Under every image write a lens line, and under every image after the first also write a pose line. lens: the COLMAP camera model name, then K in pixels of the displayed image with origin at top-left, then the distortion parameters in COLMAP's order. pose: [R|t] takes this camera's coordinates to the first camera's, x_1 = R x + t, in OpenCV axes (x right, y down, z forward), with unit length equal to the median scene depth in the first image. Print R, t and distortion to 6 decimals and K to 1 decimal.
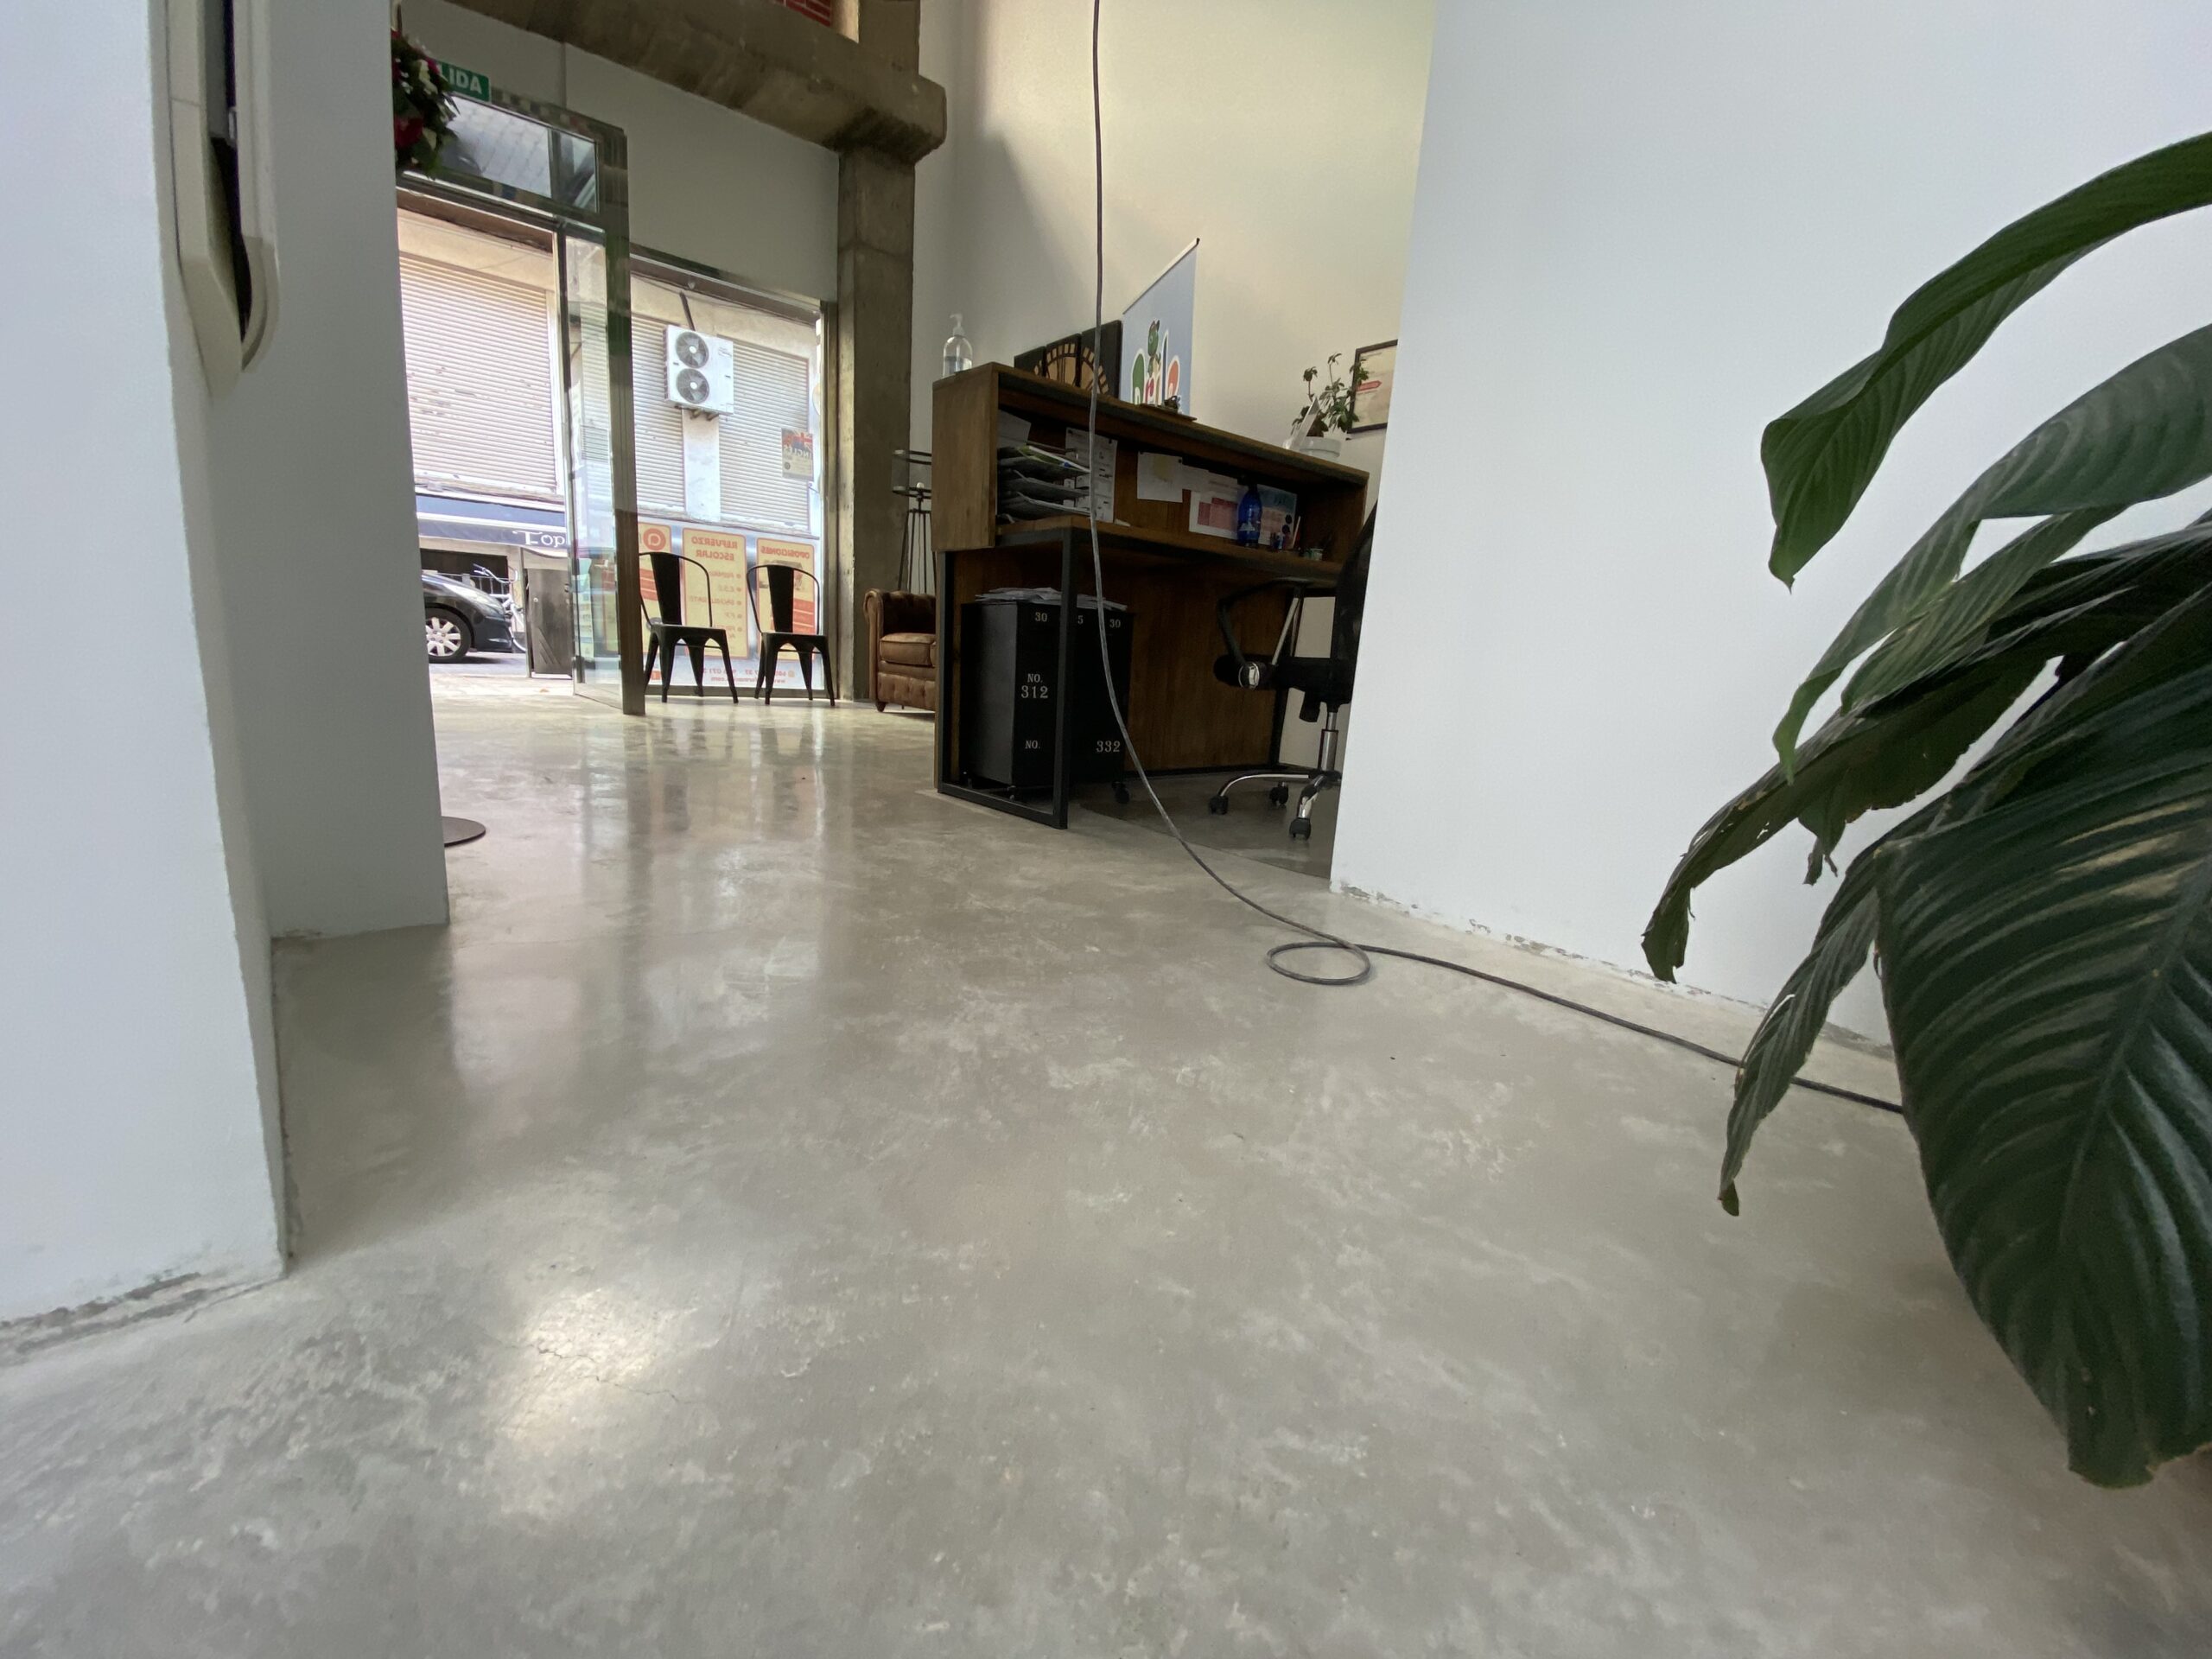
lens RADIAL K [[935.7, 0, 1128.9], [0, 935.7, 838.4], [0, 0, 1]] dist [-0.005155, -0.001077]
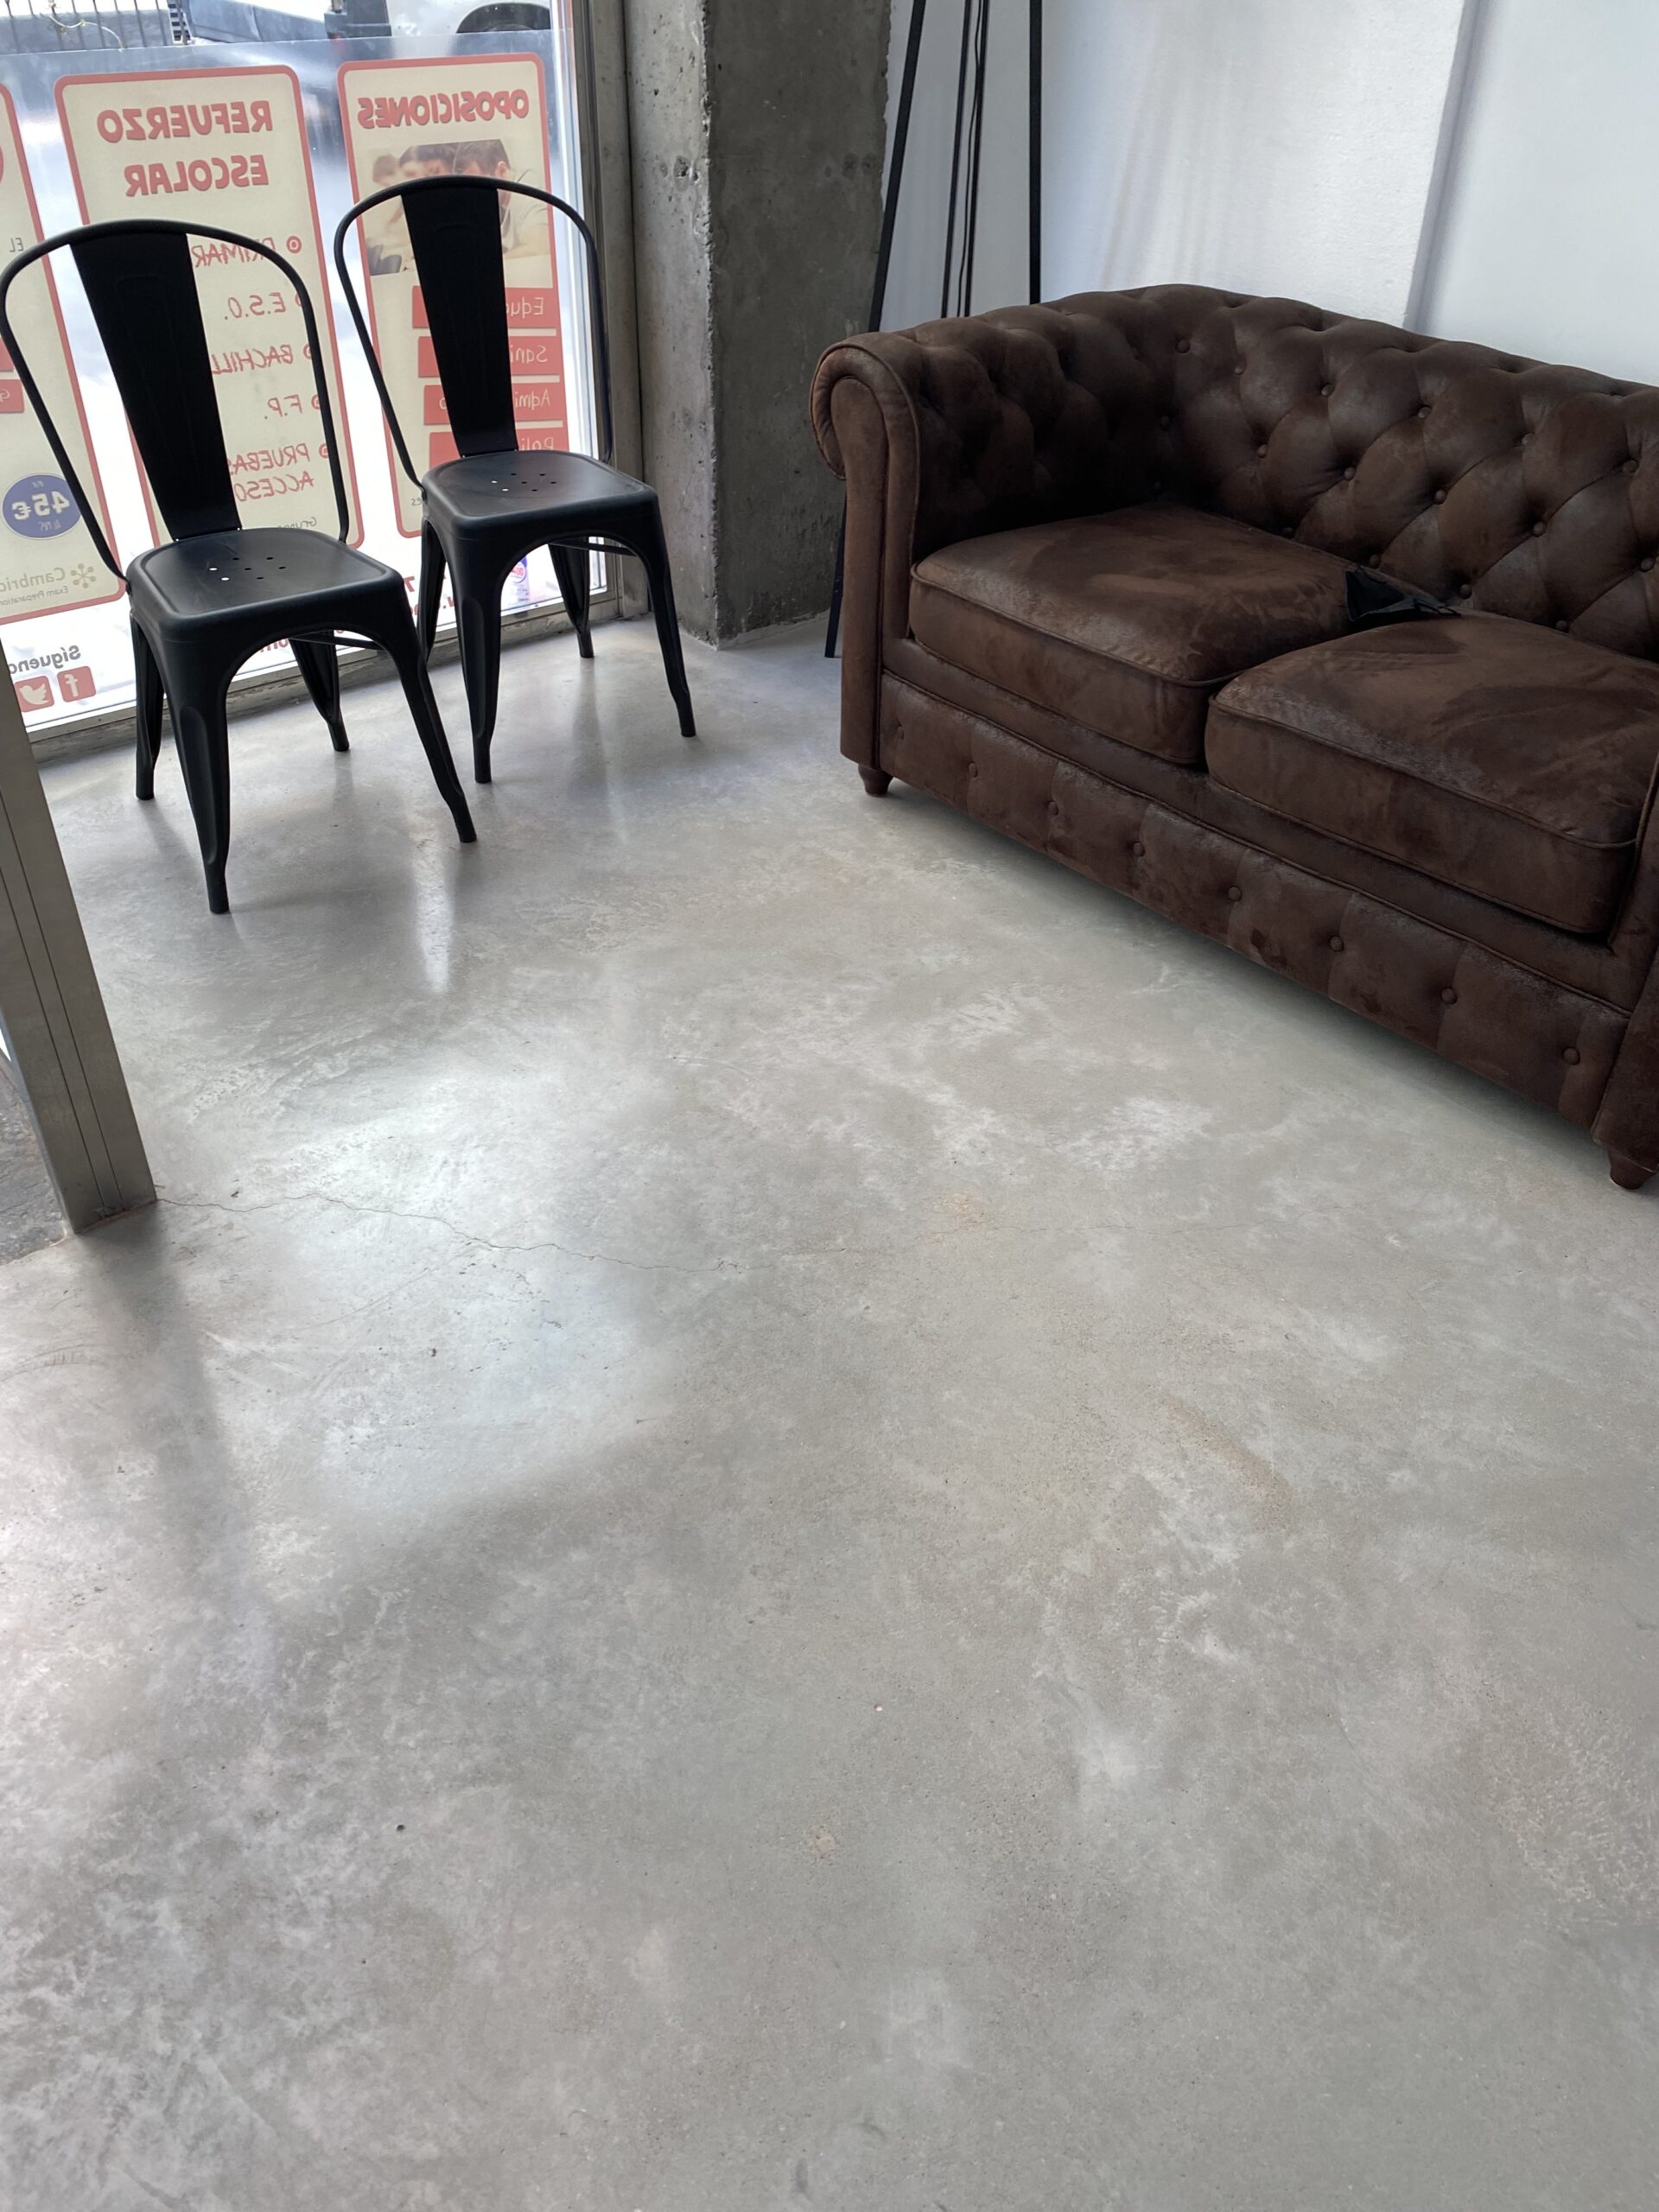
lens RADIAL K [[1653.2, 0, 852.5], [0, 1653.2, 1081.8], [0, 0, 1]] dist [0.018648, -0.028391]
pose [[0.999185, -0.014825, -0.037541, -0.254504], [0.029651, 0.900645, 0.433543, -0.272257], [0.027384, -0.434303, 0.900350, 0.498862]]
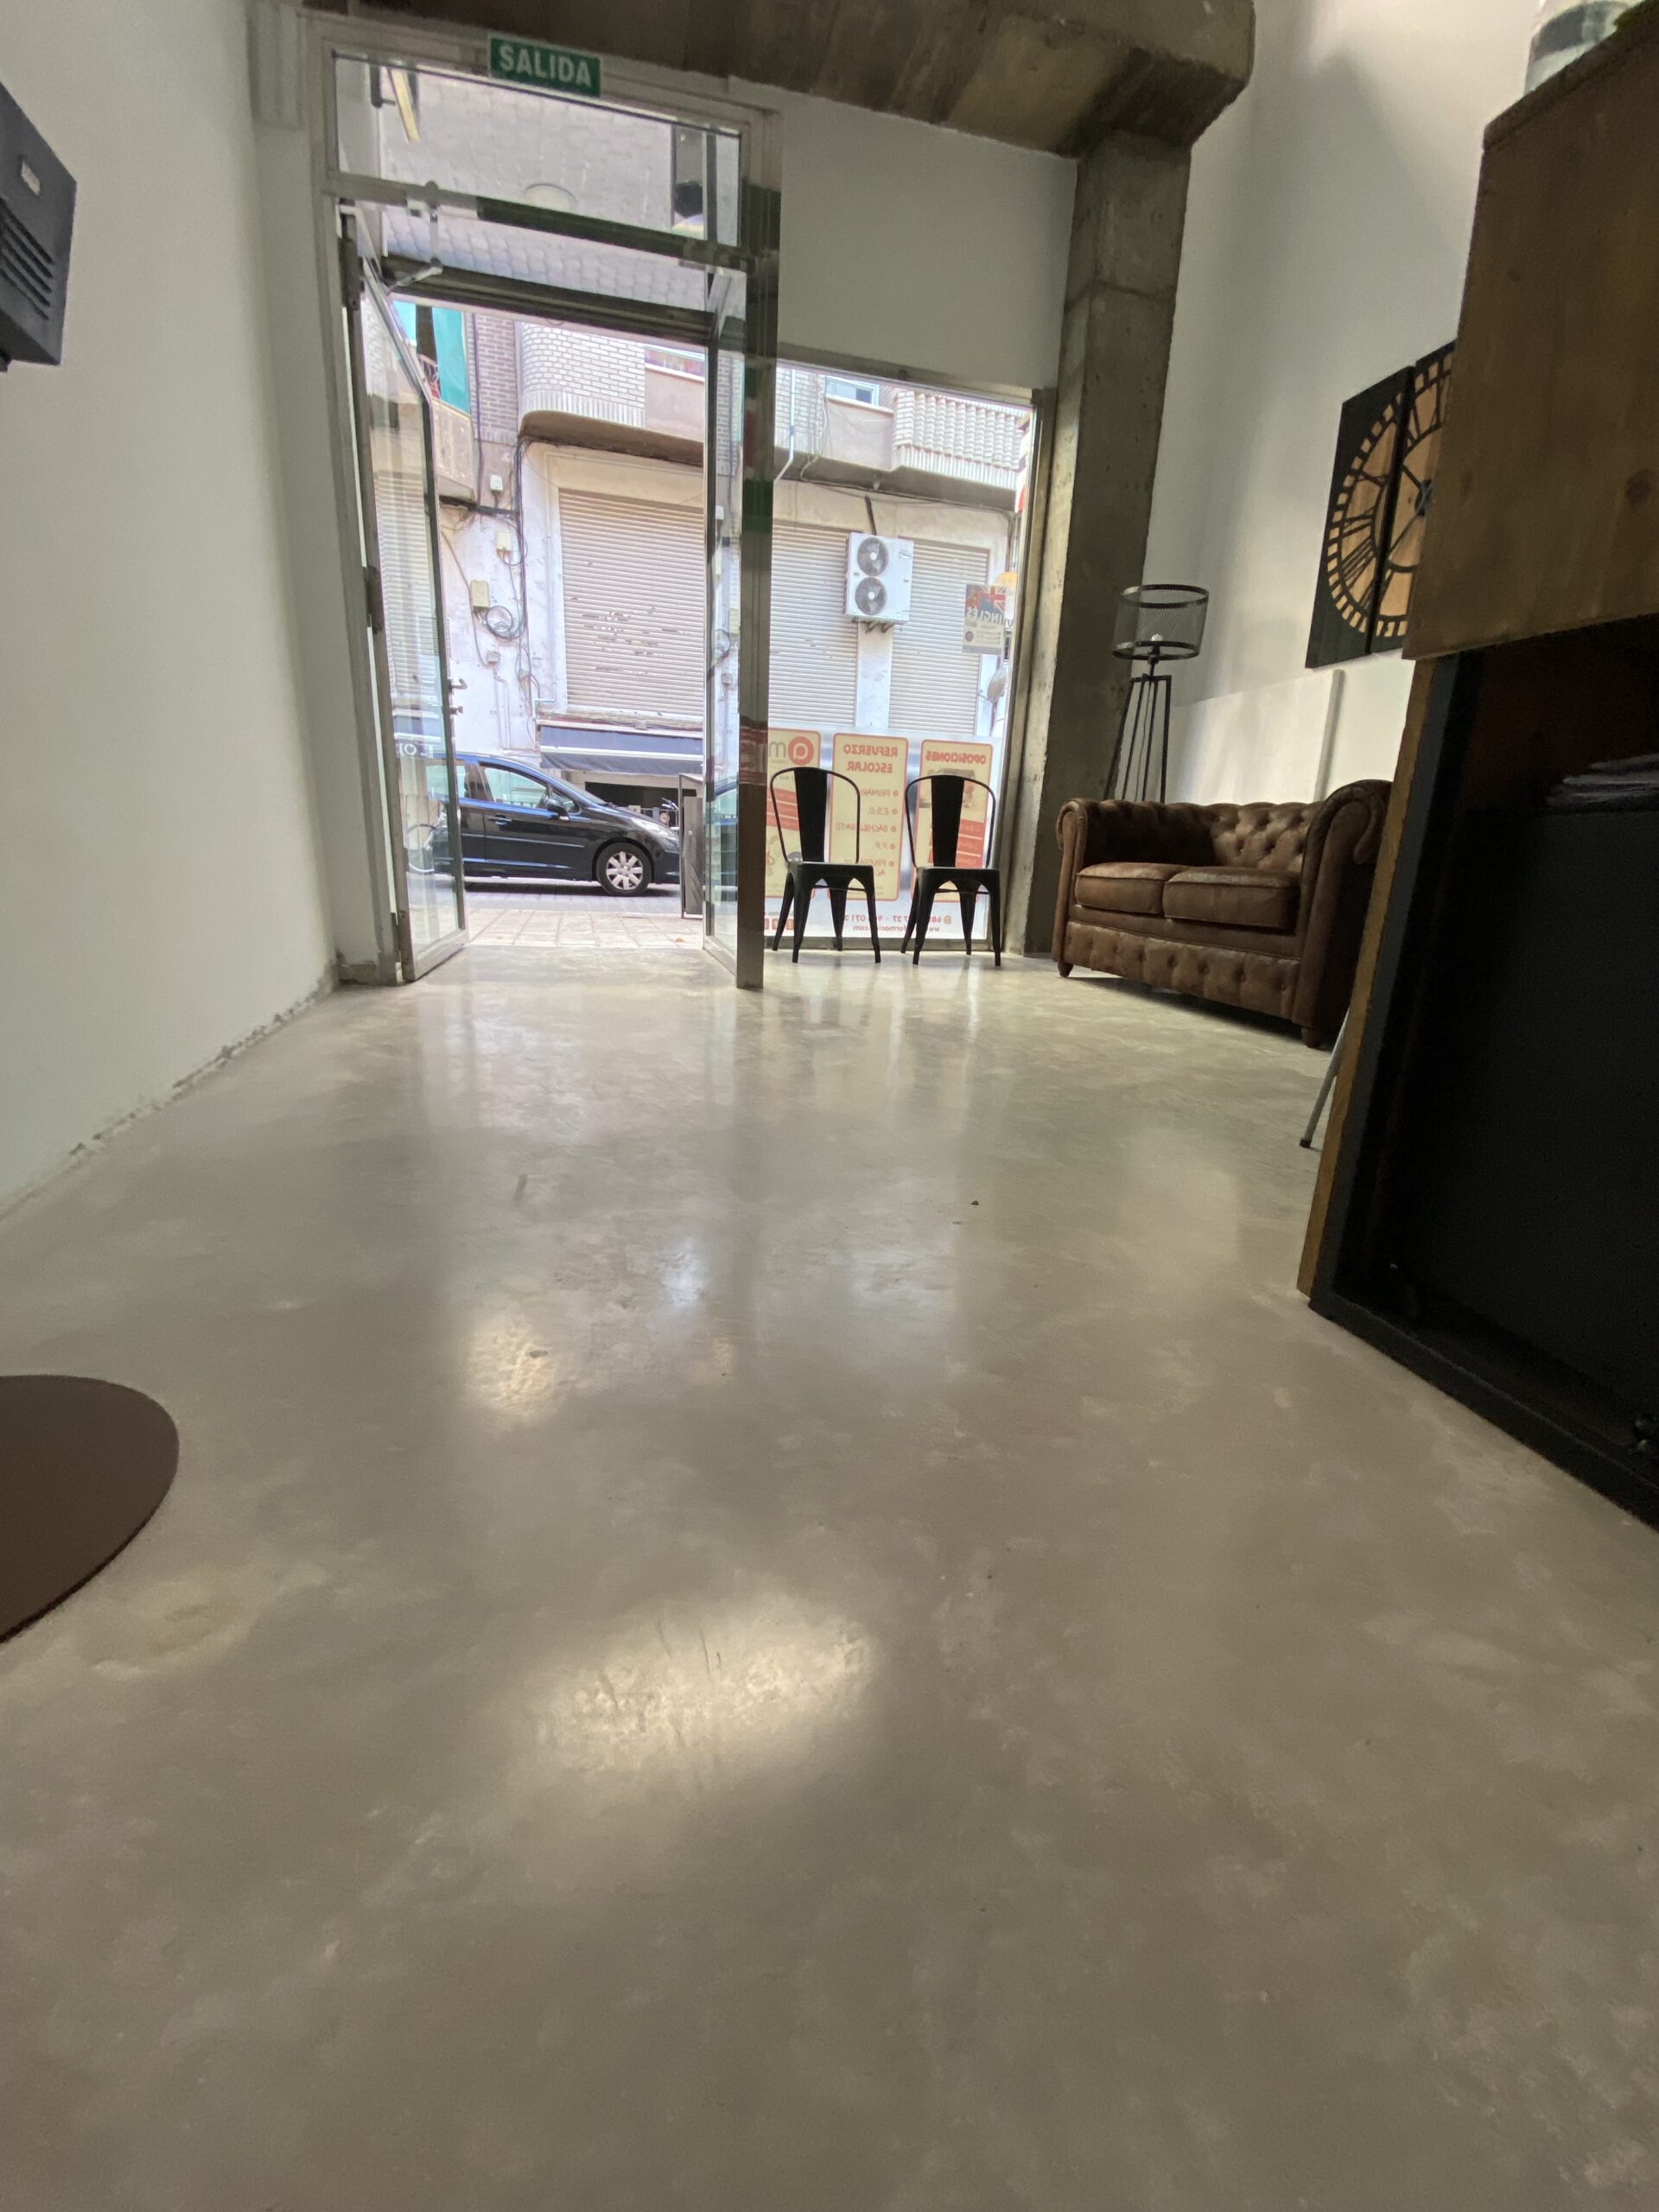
lens RADIAL K [[904.4, 0, 767.3], [0, 904.4, 1139.2], [0, 0, 1]] dist [-0.029811, -0.001394]
pose [[0.866018, 0.119845, -0.485438, -0.112259], [-0.070384, 0.990403, 0.118945, -0.077013], [0.495035, -0.068842, 0.866142, 0.279925]]
